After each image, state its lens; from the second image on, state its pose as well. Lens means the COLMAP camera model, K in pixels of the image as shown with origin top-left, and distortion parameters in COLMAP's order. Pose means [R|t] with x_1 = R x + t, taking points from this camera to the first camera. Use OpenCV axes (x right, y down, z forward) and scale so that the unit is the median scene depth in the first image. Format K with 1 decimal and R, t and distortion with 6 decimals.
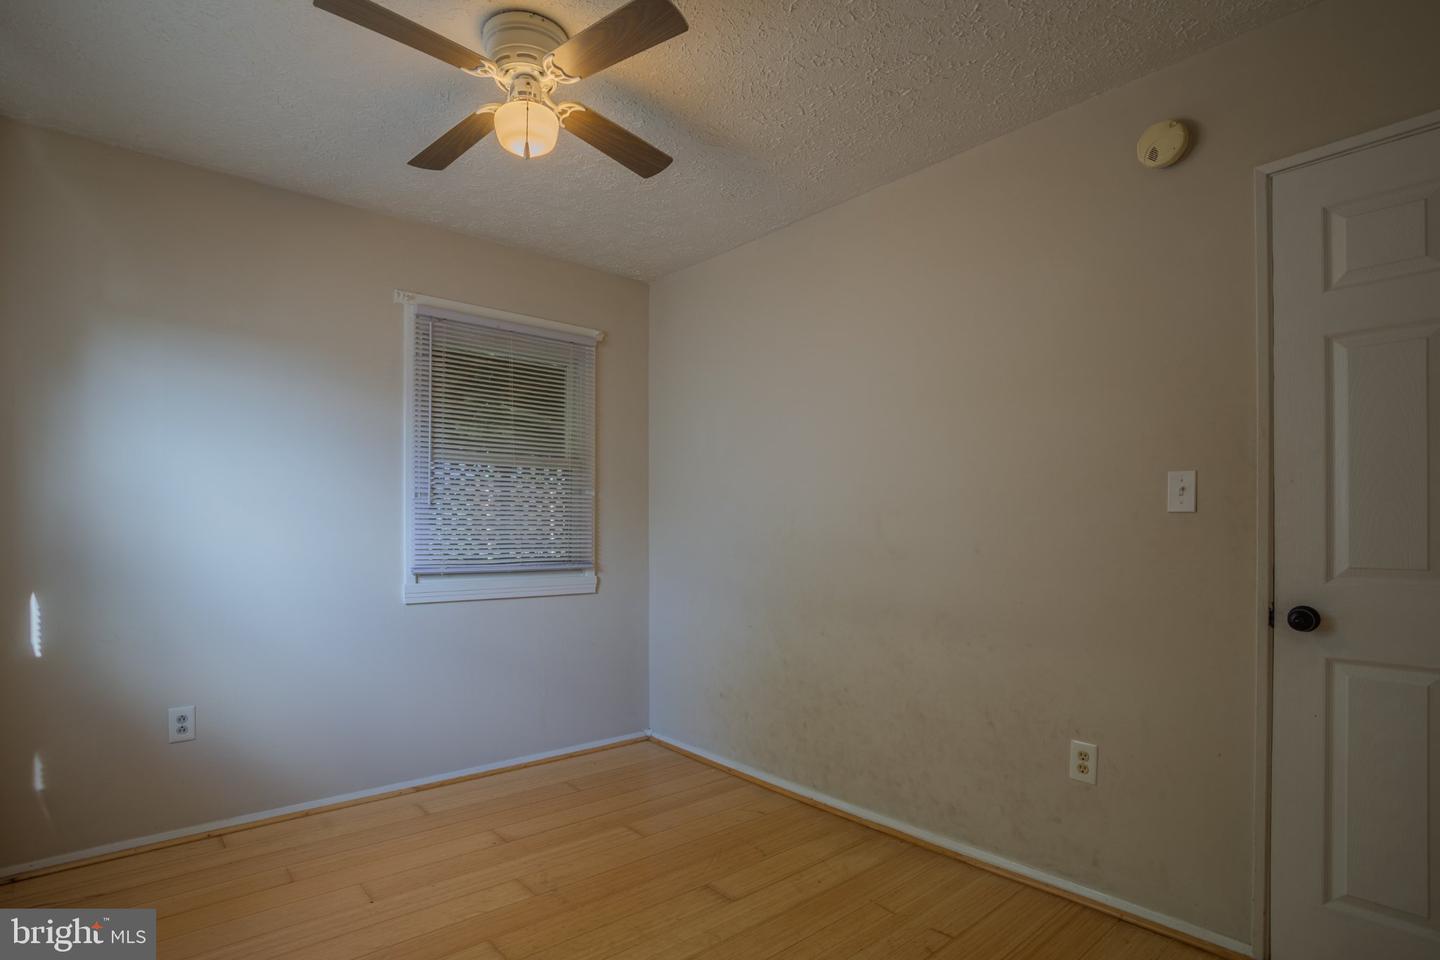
lens RADIAL K [[722.6, 0, 724.5], [0, 722.6, 508.1], [0, 0, 1]] dist [-0.055013, 0.019375]
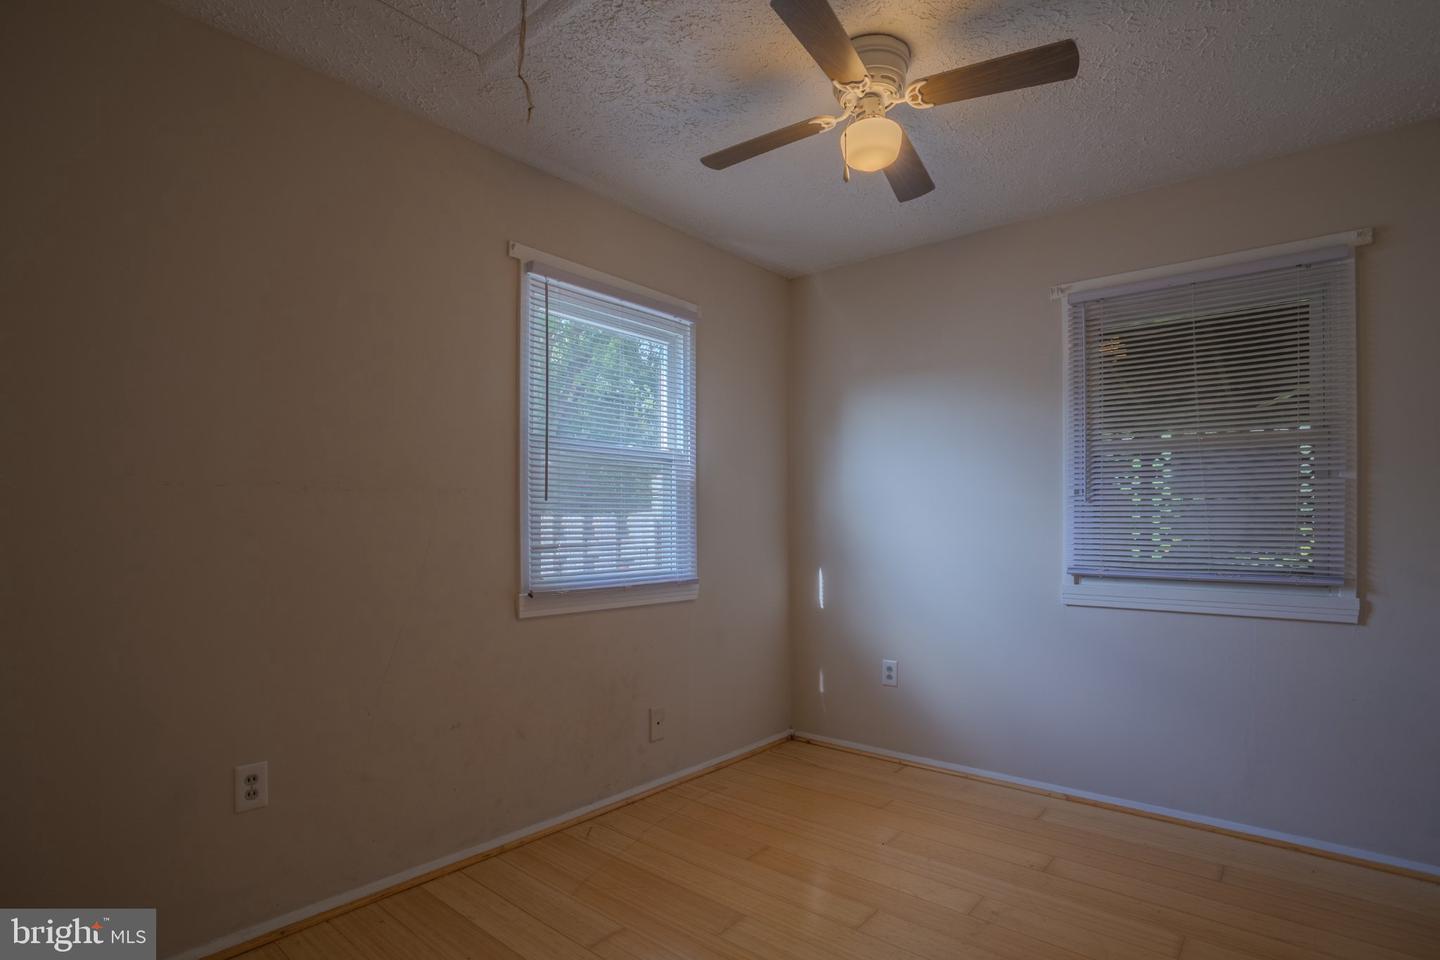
lens RADIAL K [[722.6, 0, 709.6], [0, 722.6, 502.8], [0, 0, 1]] dist [-0.055013, 0.019375]
pose [[0.147027, -0.033993, -0.988548, 0.458584], [0.024392, 0.999230, -0.030732, 0.013419], [0.988832, -0.019595, 0.147743, 0.386182]]
